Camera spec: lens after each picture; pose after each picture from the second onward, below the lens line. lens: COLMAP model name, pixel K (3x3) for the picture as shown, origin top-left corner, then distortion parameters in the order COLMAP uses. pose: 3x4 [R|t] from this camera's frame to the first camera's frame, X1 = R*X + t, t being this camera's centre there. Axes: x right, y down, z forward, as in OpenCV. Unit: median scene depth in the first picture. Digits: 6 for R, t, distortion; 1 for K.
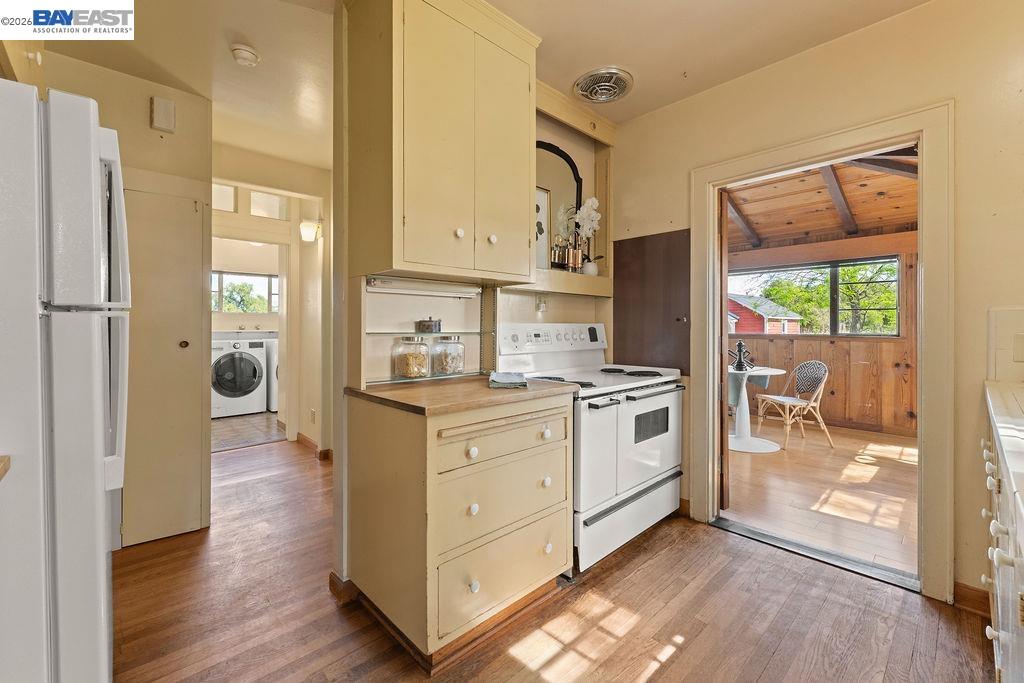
lens RADIAL K [[428.0, 0, 510.7], [0, 428.0, 330.7], [0, 0, 1]] dist [-0.003217, -0.000011]
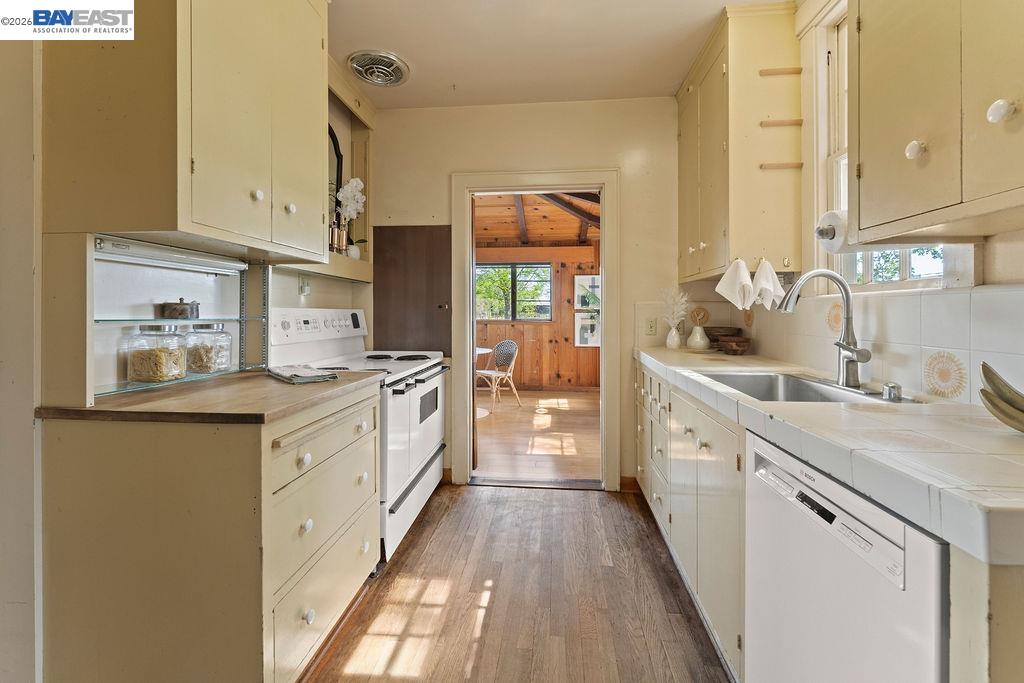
lens RADIAL K [[428.0, 0, 508.8], [0, 428.0, 318.2], [0, 0, 1]] dist [-0.003217, -0.000011]
pose [[0.753878, -0.003514, 0.657005, -0.211006], [0.002502, 0.999994, 0.002478, 0.002019], [-0.657010, -0.000224, 0.753882, 0.060514]]
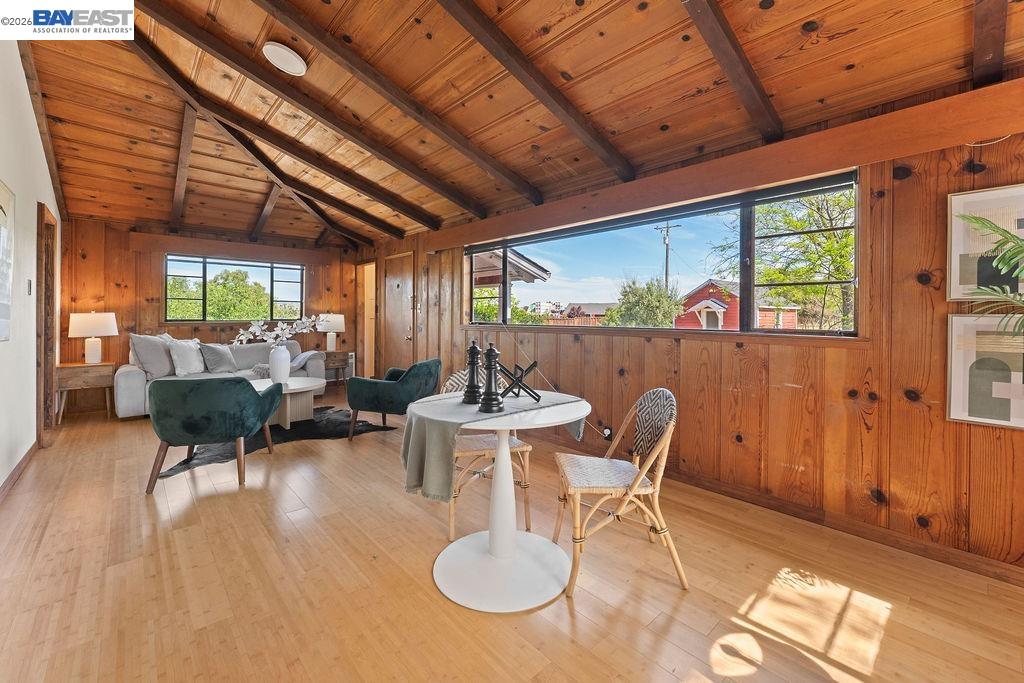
lens RADIAL K [[428.0, 0, 504.8], [0, 428.0, 320.9], [0, 0, 1]] dist [-0.003217, -0.000011]
pose [[0.999704, 0.001739, -0.024276, 0.916187], [-0.001570, 0.999974, 0.006968, -0.012892], [0.024288, -0.006928, 0.999681, 0.881643]]
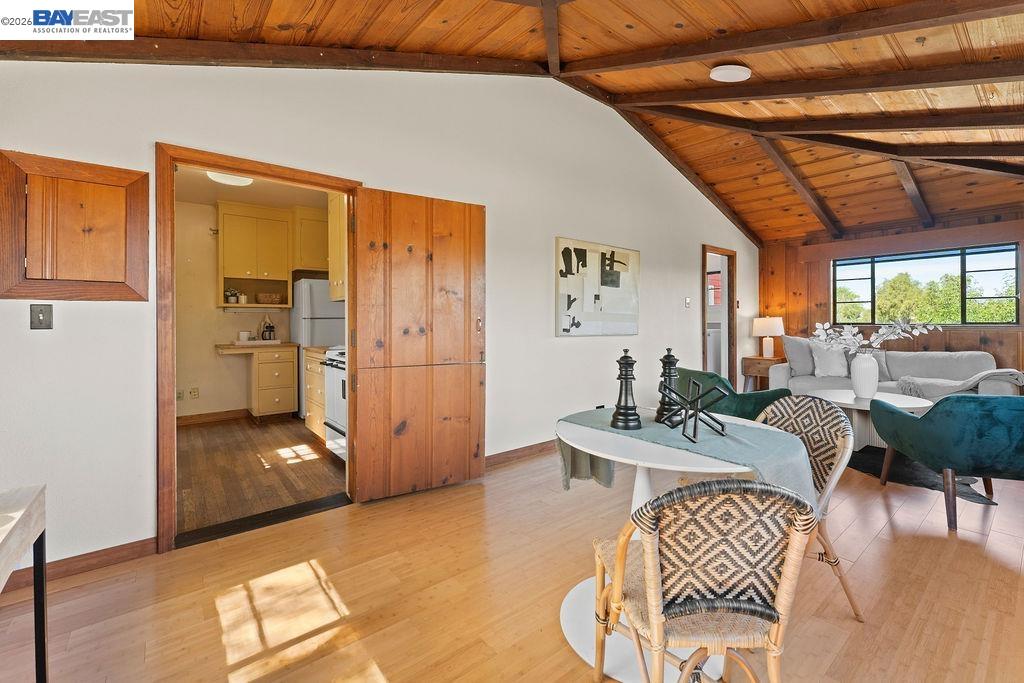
lens RADIAL K [[428.0, 0, 507.5], [0, 428.0, 317.7], [0, 0, 1]] dist [-0.003217, -0.000011]
pose [[-0.085625, -0.008080, -0.996295, 2.113544], [-0.000552, 0.999967, -0.008062, -0.011798], [0.996327, -0.000140, -0.085627, 2.055724]]
